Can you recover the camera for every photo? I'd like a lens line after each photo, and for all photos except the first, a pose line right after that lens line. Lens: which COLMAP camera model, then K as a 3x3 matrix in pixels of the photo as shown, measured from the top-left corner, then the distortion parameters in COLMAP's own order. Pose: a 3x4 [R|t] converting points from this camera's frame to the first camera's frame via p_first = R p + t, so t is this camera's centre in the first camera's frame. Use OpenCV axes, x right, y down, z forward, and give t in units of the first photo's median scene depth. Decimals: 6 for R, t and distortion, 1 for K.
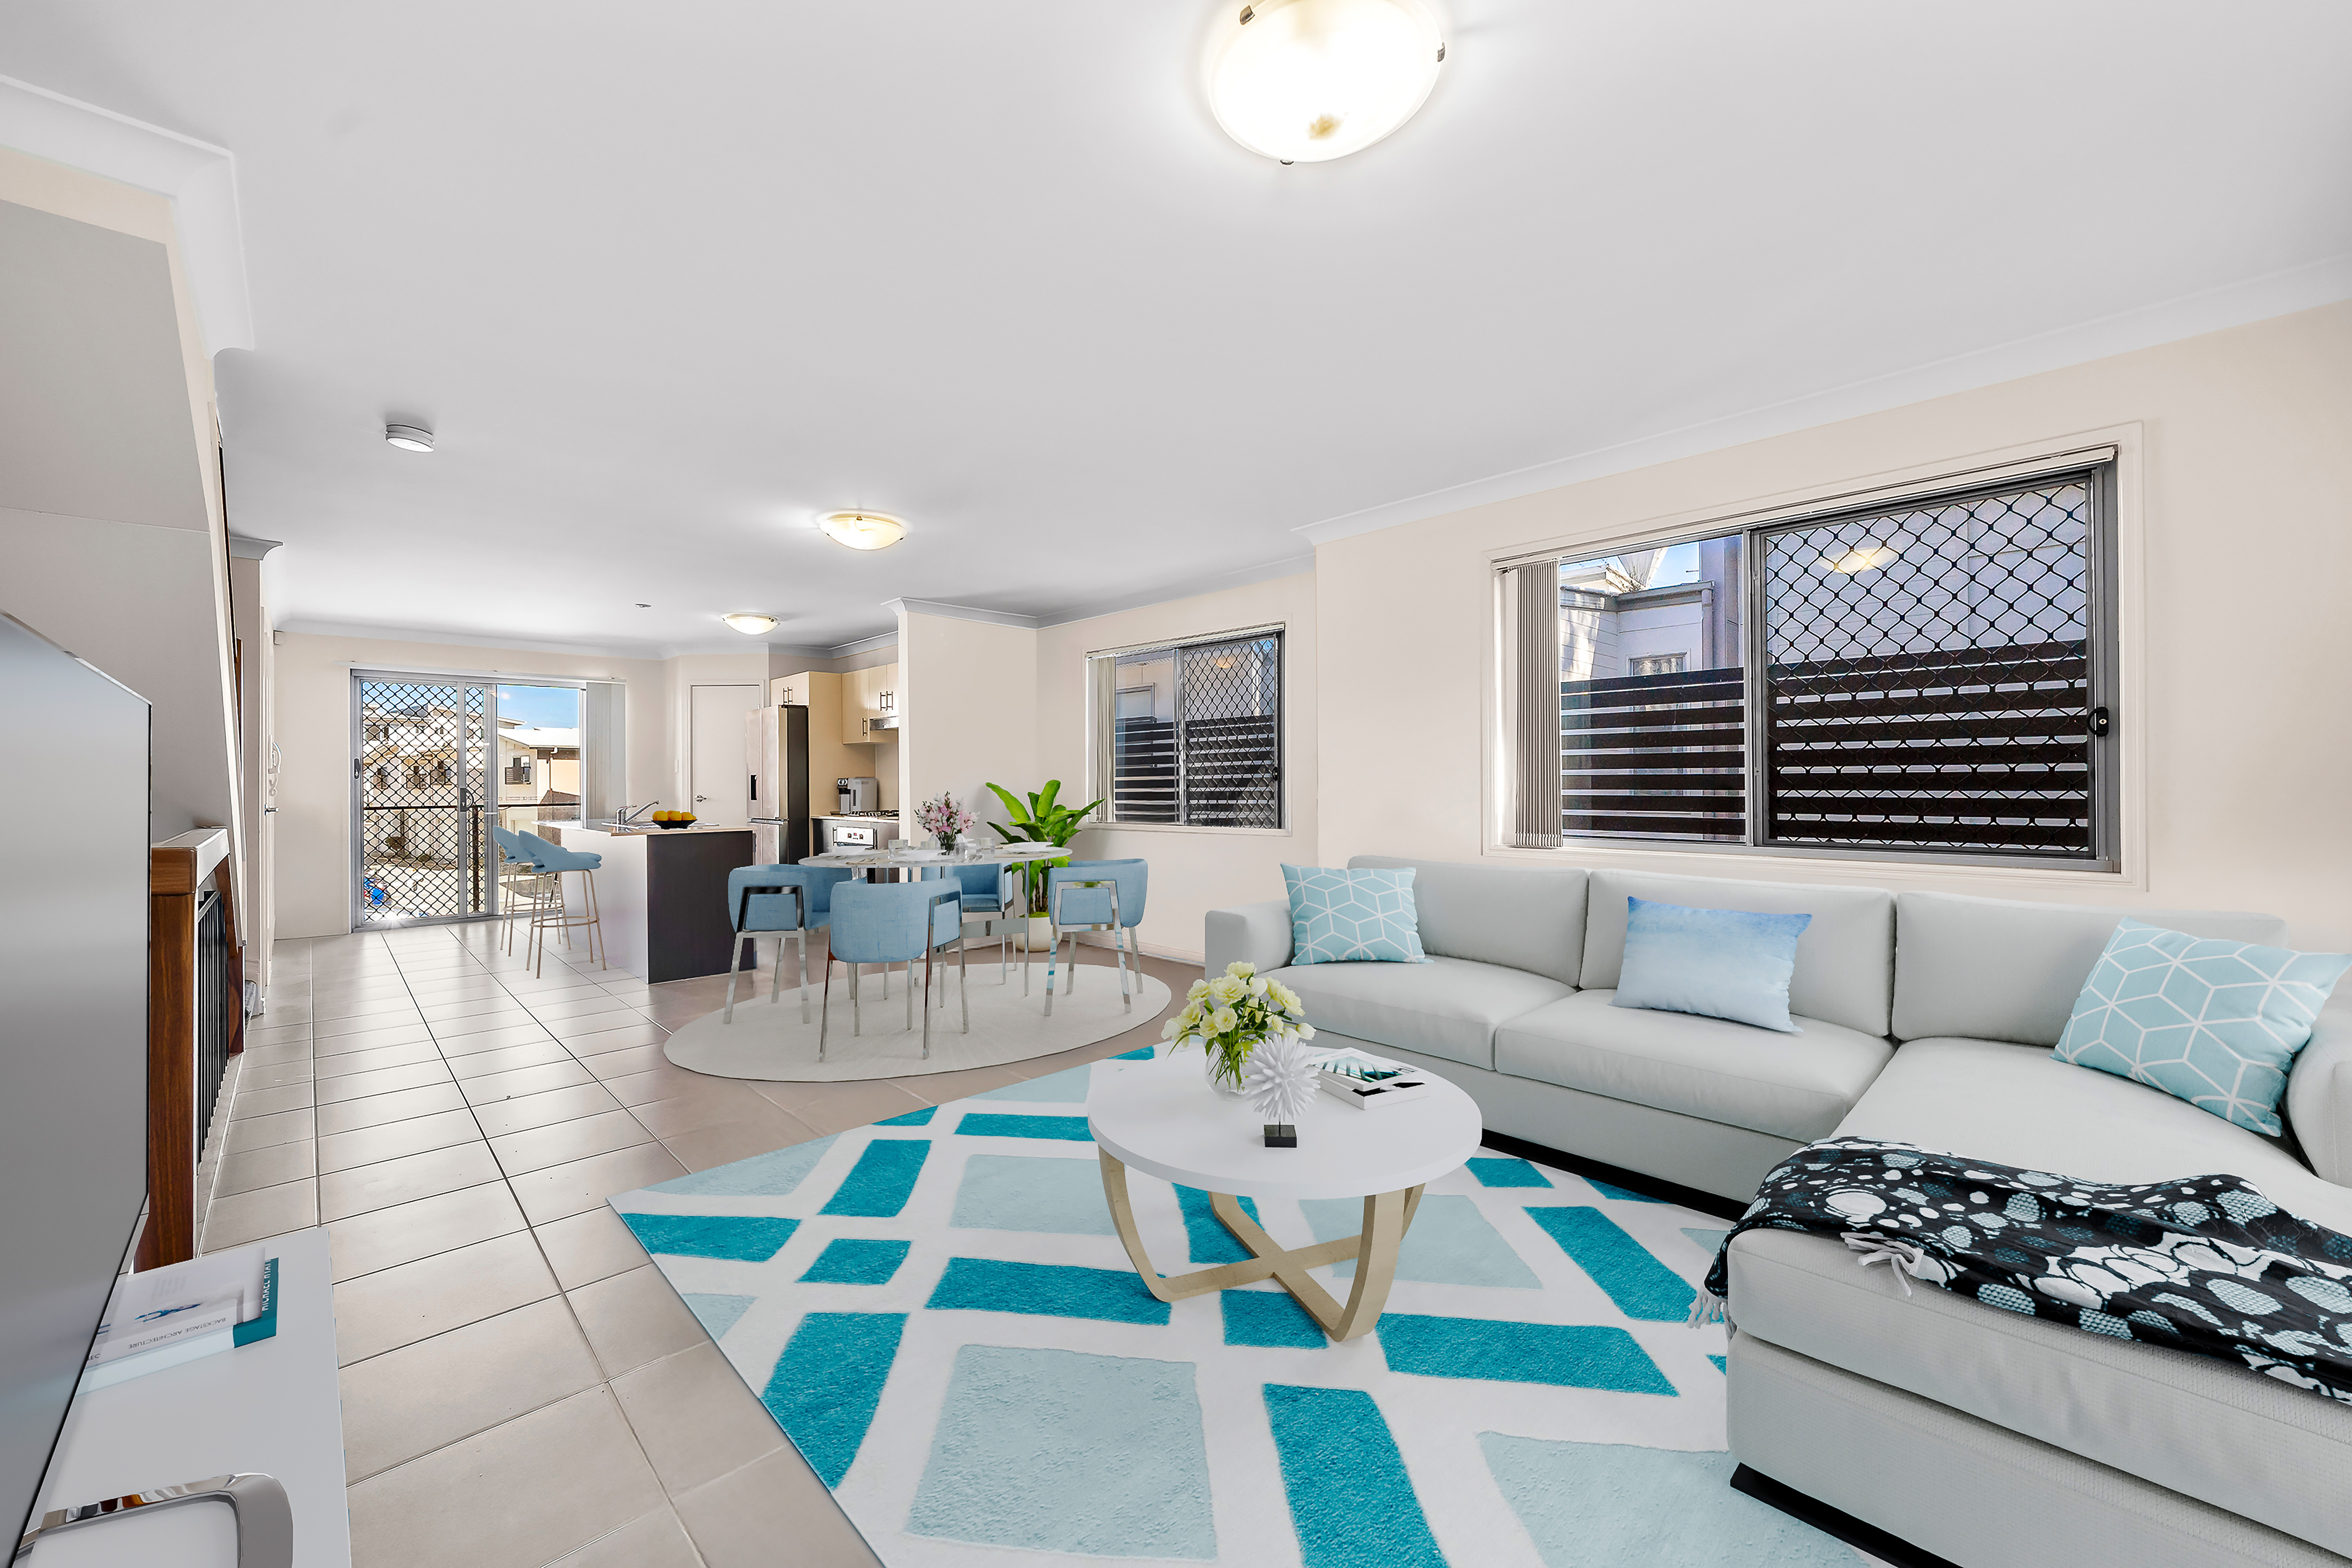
lens RADIAL K [[910.9, 0, 1164.8], [0, 910.9, 779.9], [0, 0, 1]] dist [0.002982, -0.000020]
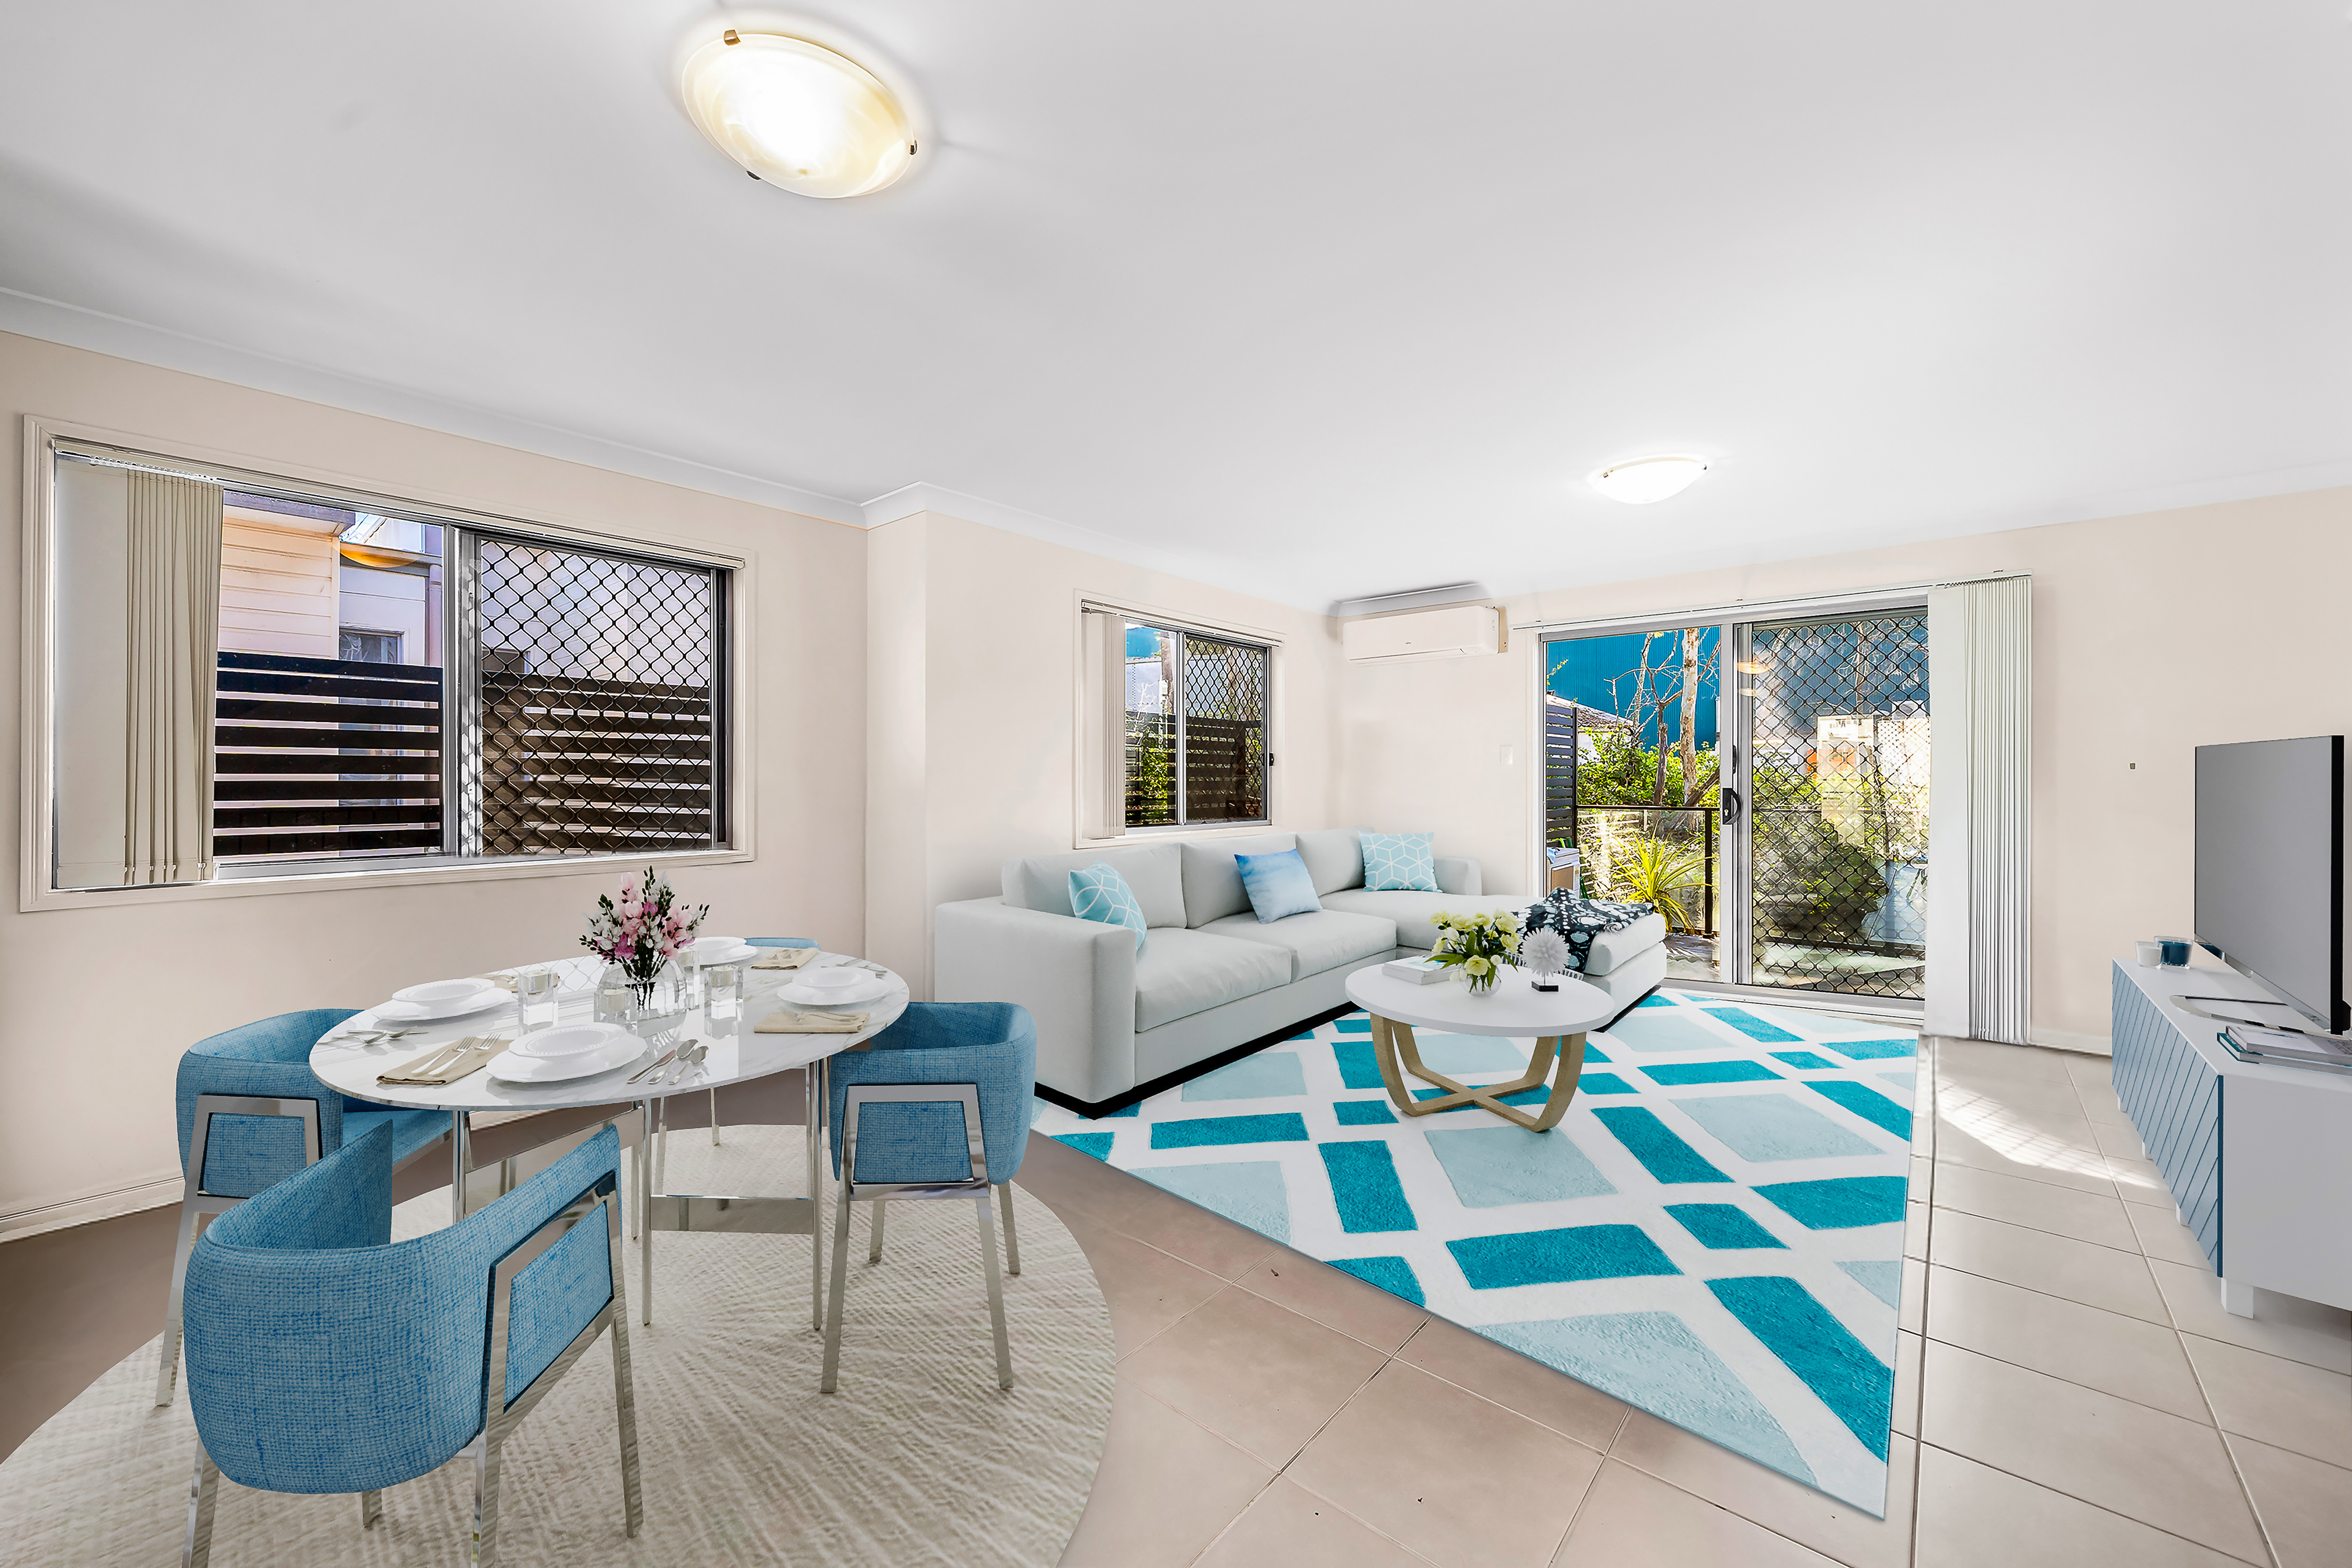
lens RADIAL K [[814.9, 0, 1163.8], [0, 814.9, 785.2], [0, 0, 1]] dist [-0.020371, -0.000094]
pose [[-0.050602, 0.004048, 0.998711, -0.505062], [0.002278, 0.999990, -0.003938, 0.004508], [-0.998716, 0.002075, -0.050611, 0.689246]]
